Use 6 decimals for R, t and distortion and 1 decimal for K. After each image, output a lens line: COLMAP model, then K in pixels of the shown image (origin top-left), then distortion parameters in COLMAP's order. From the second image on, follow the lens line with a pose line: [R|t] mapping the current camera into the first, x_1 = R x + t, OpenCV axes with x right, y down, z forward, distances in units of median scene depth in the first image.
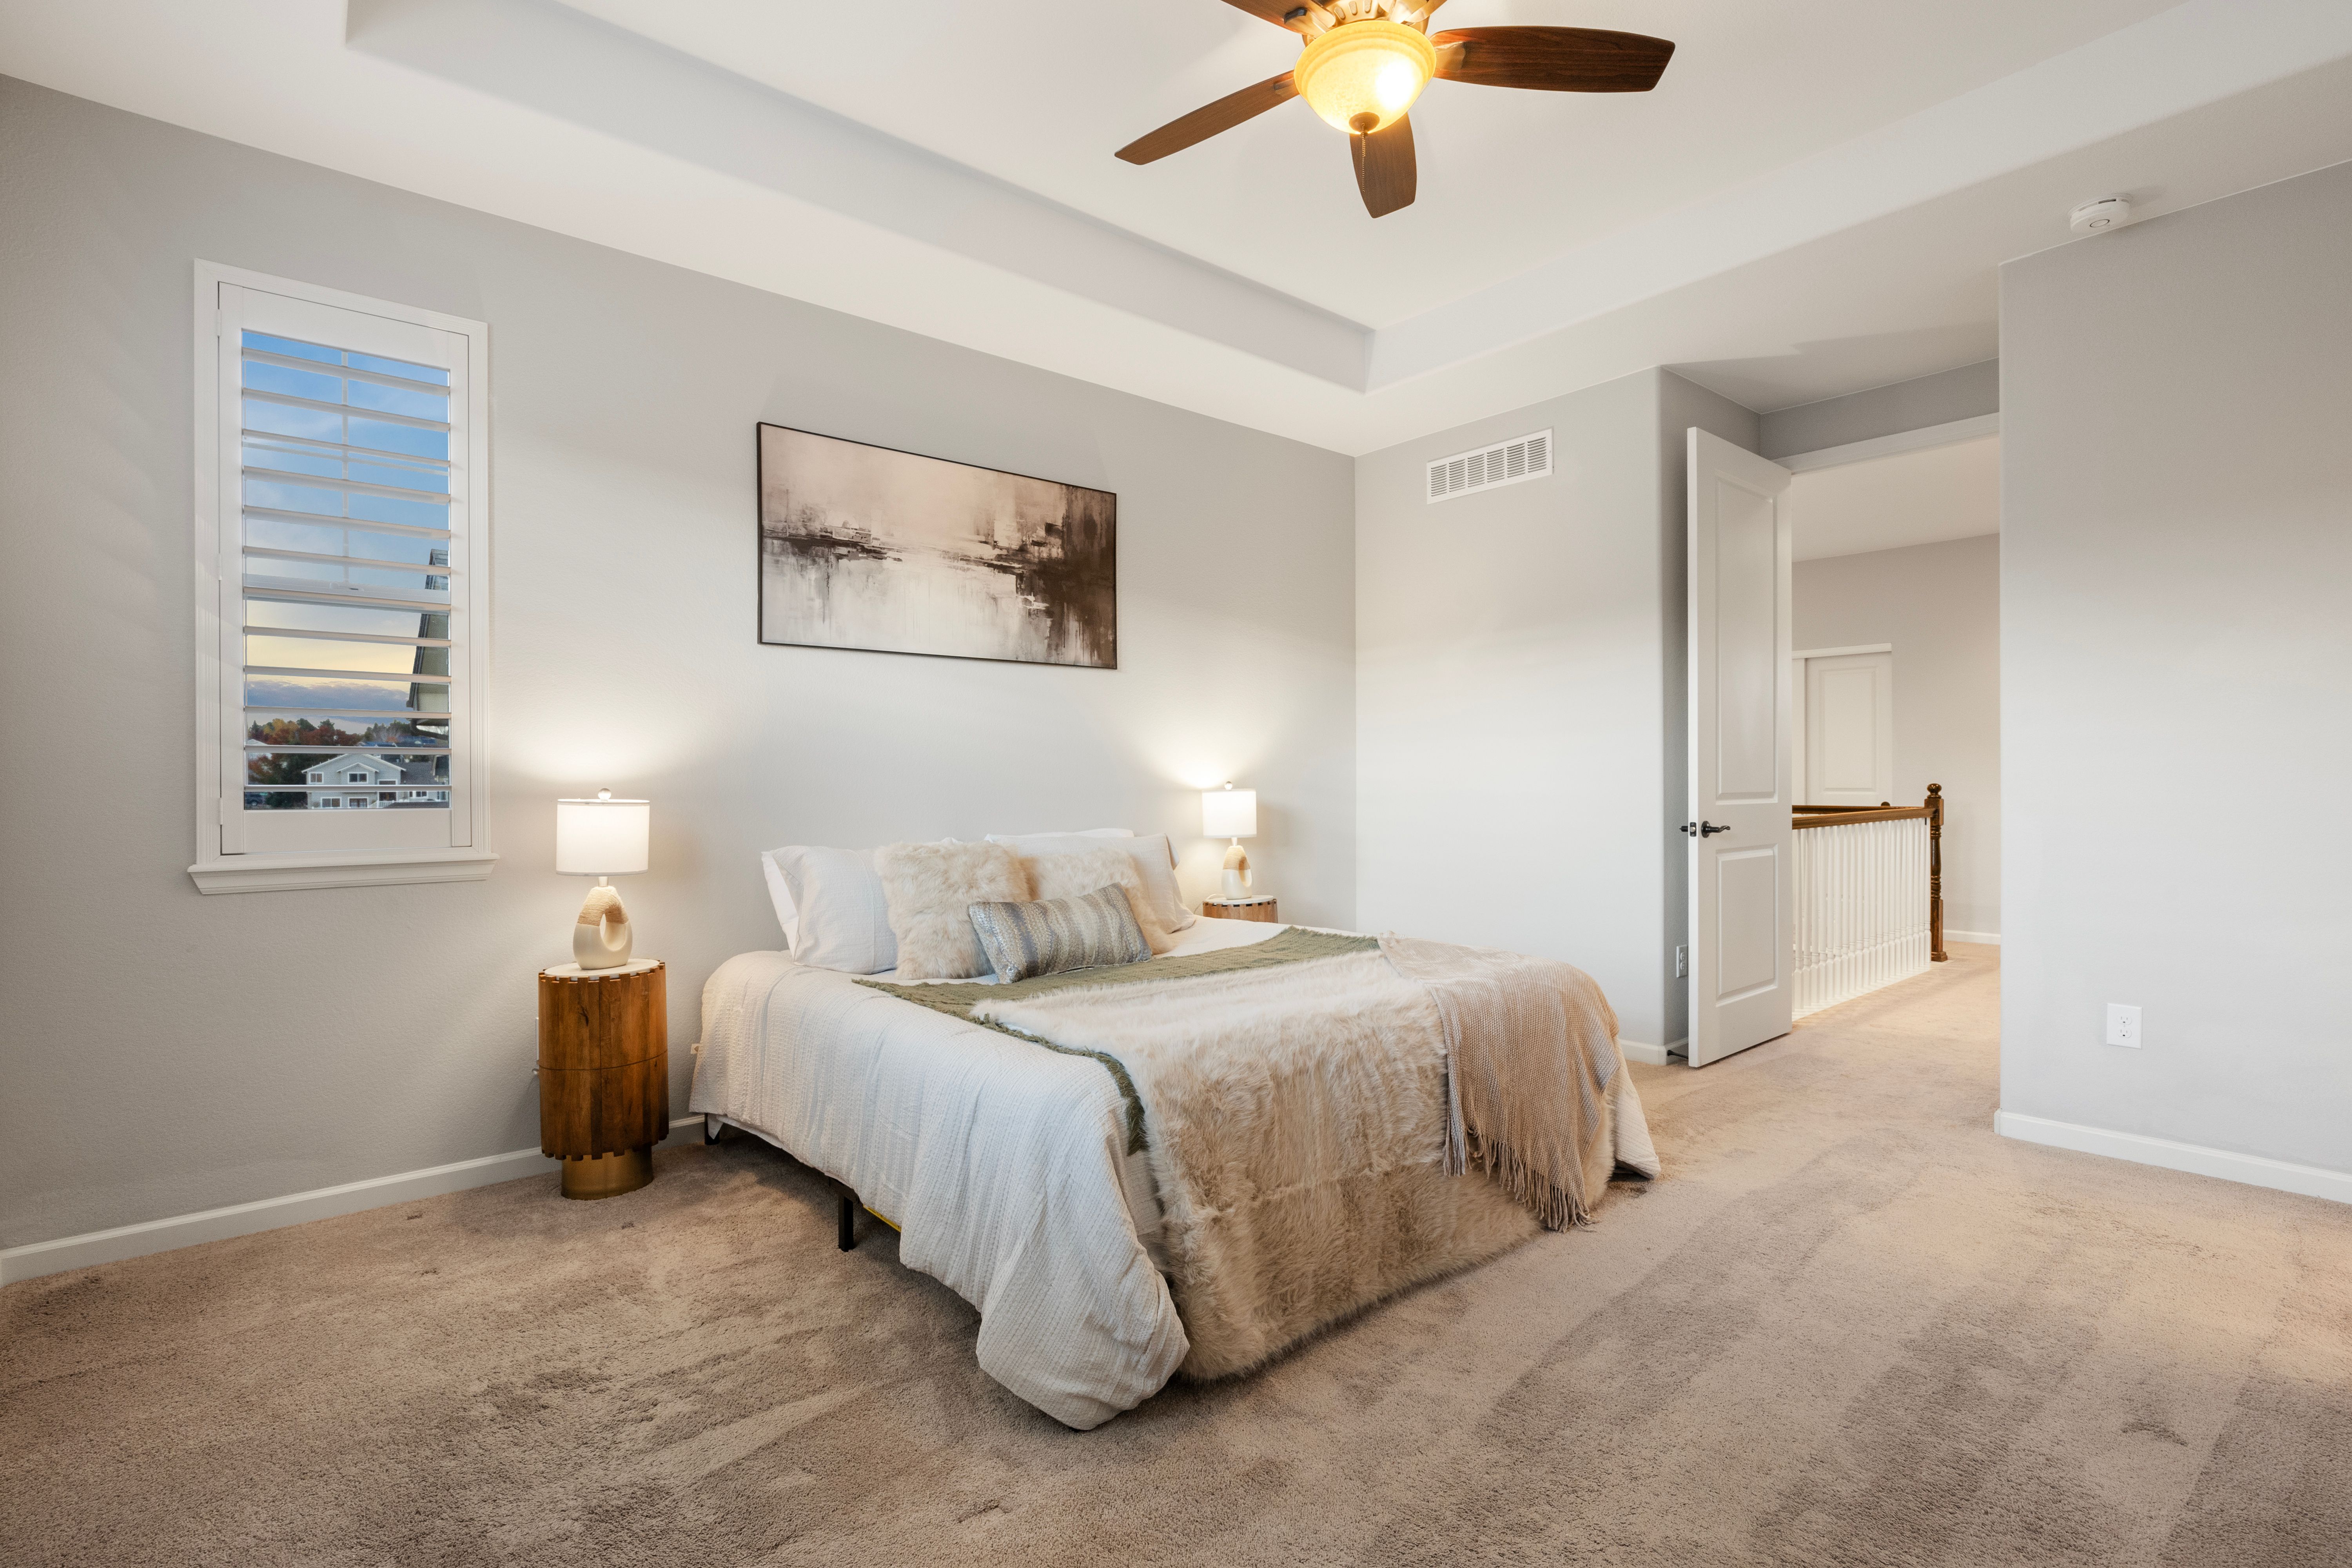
lens RADIAL K [[1086.0, 0, 1189.5], [0, 1086.0, 792.4], [0, 0, 1]] dist [-0.023535, 0.000402]
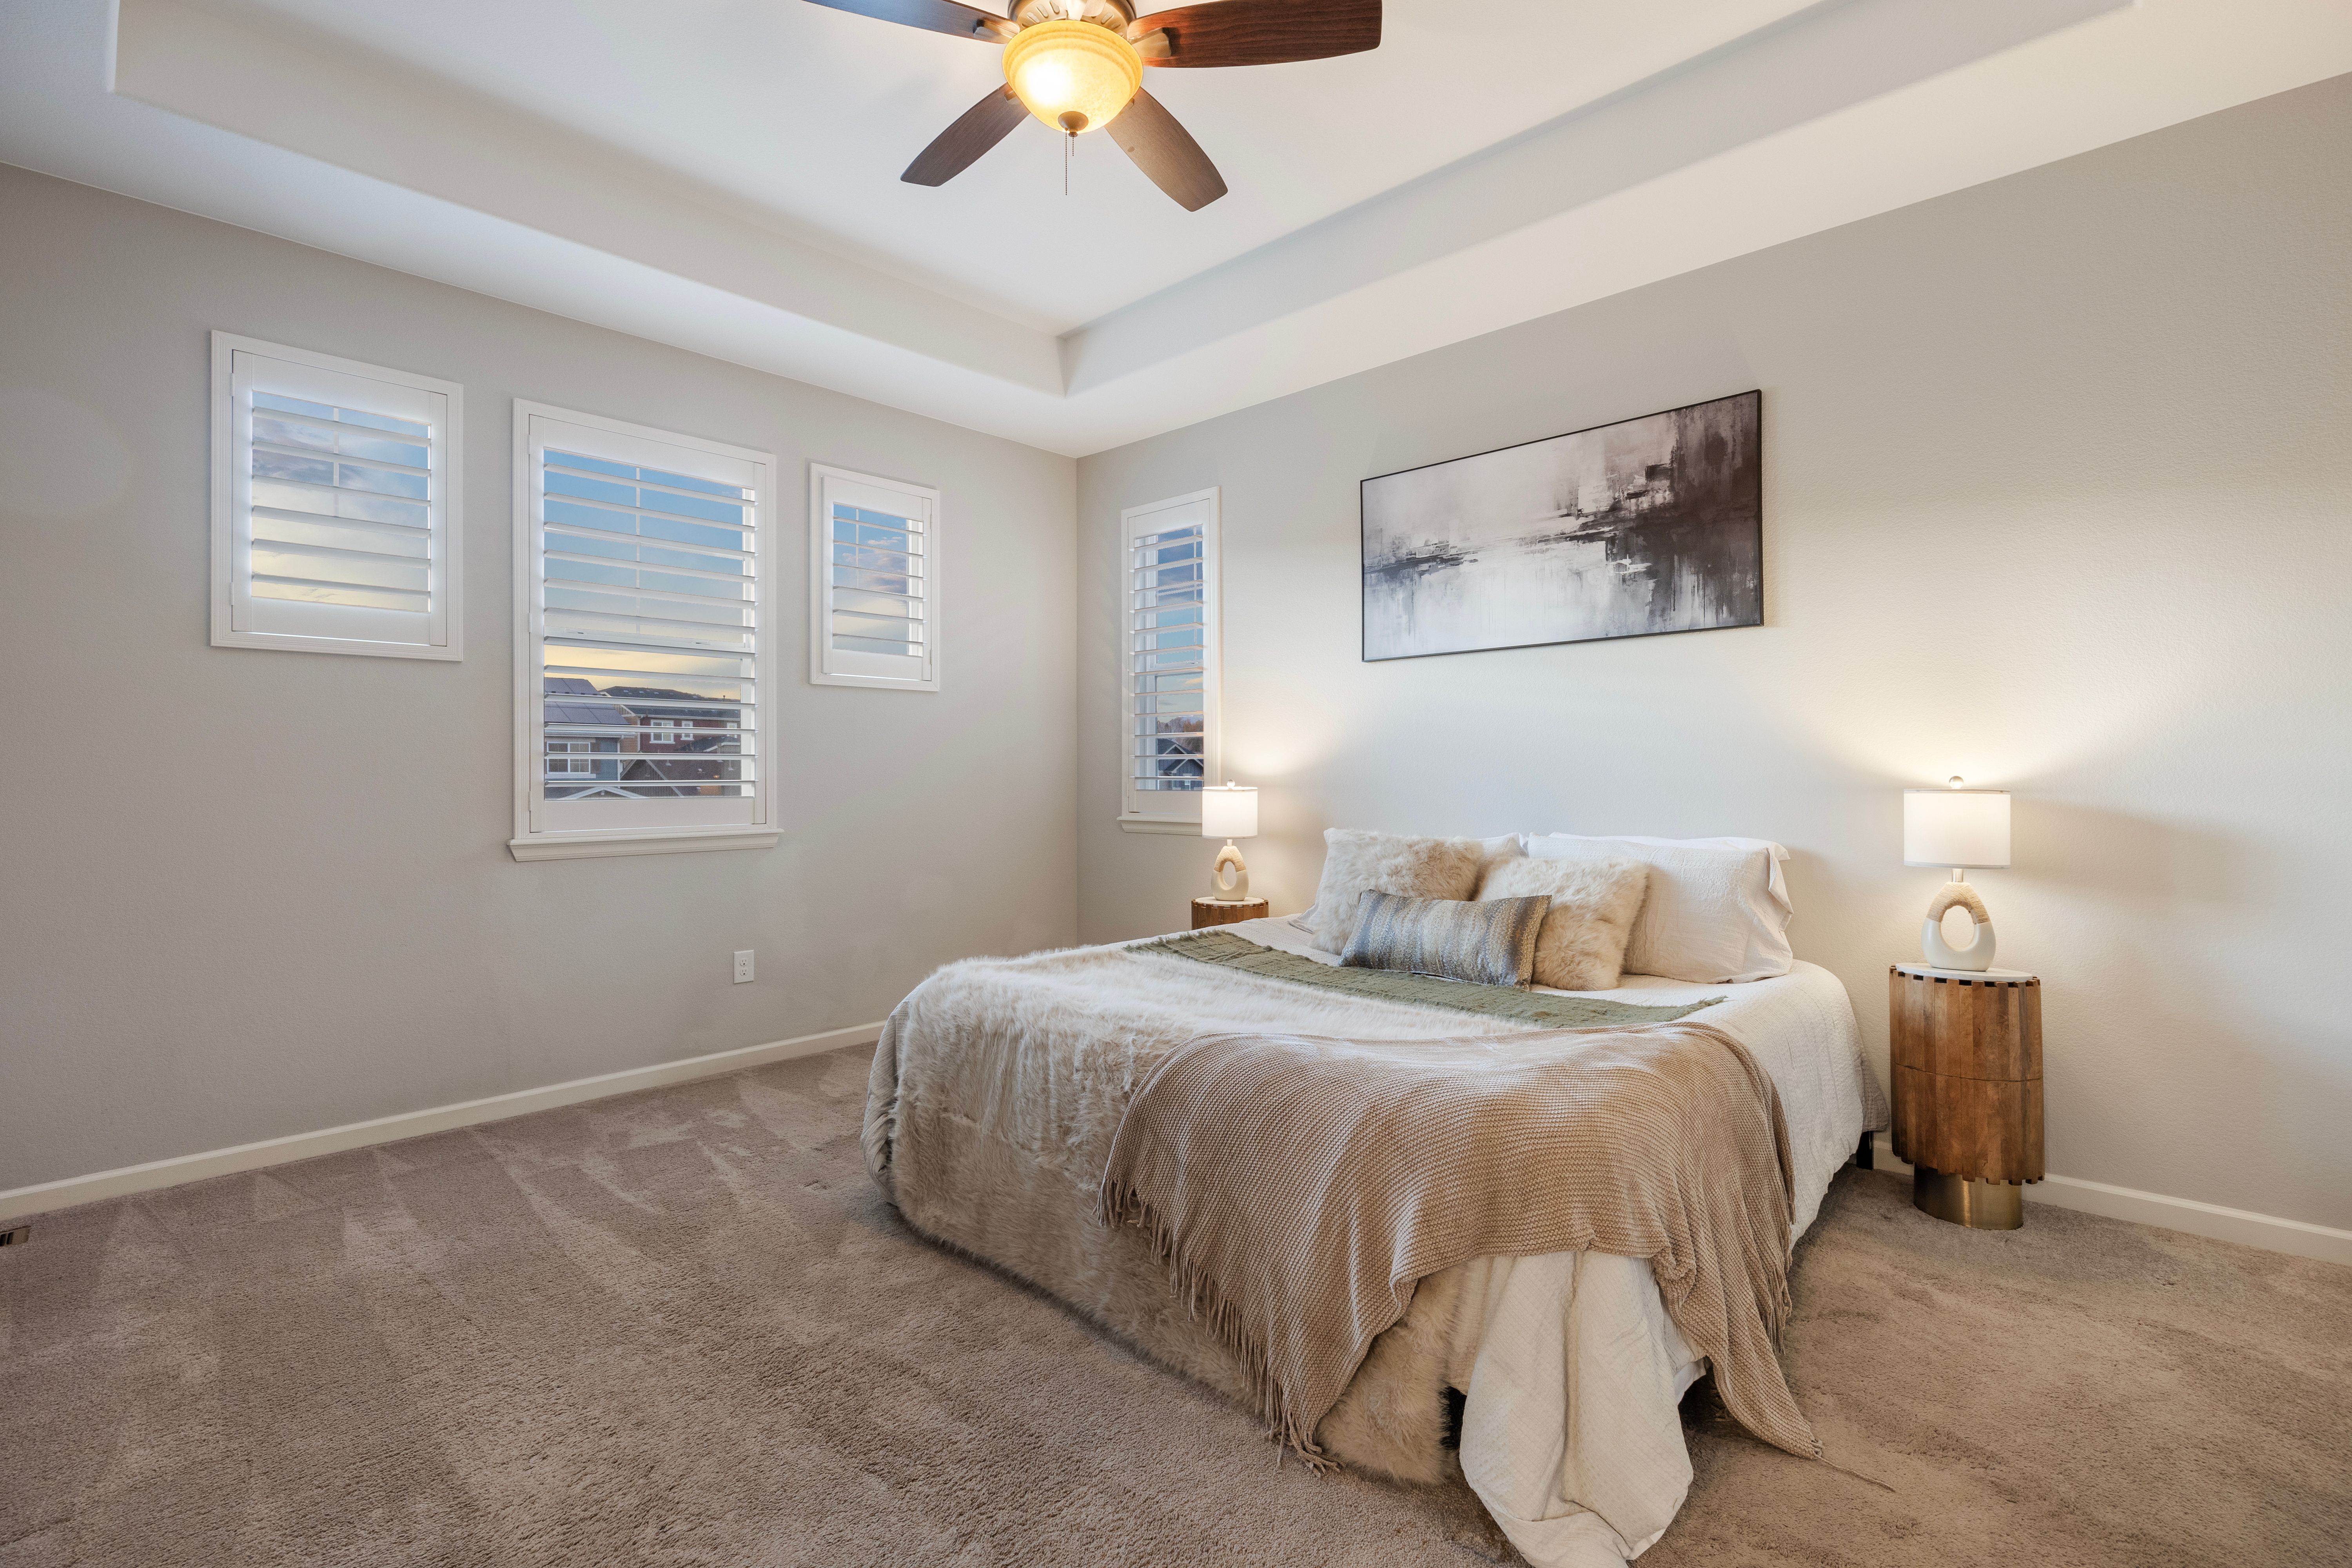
lens RADIAL K [[1086.0, 0, 1189.5], [0, 1086.0, 768.3], [0, 0, 1]] dist [-0.023535, 0.000402]
pose [[0.105575, 0.001480, -0.994410, 0.676378], [-0.003278, 0.999994, 0.001140, -0.015479], [0.994406, 0.003140, 0.105579, 0.573782]]
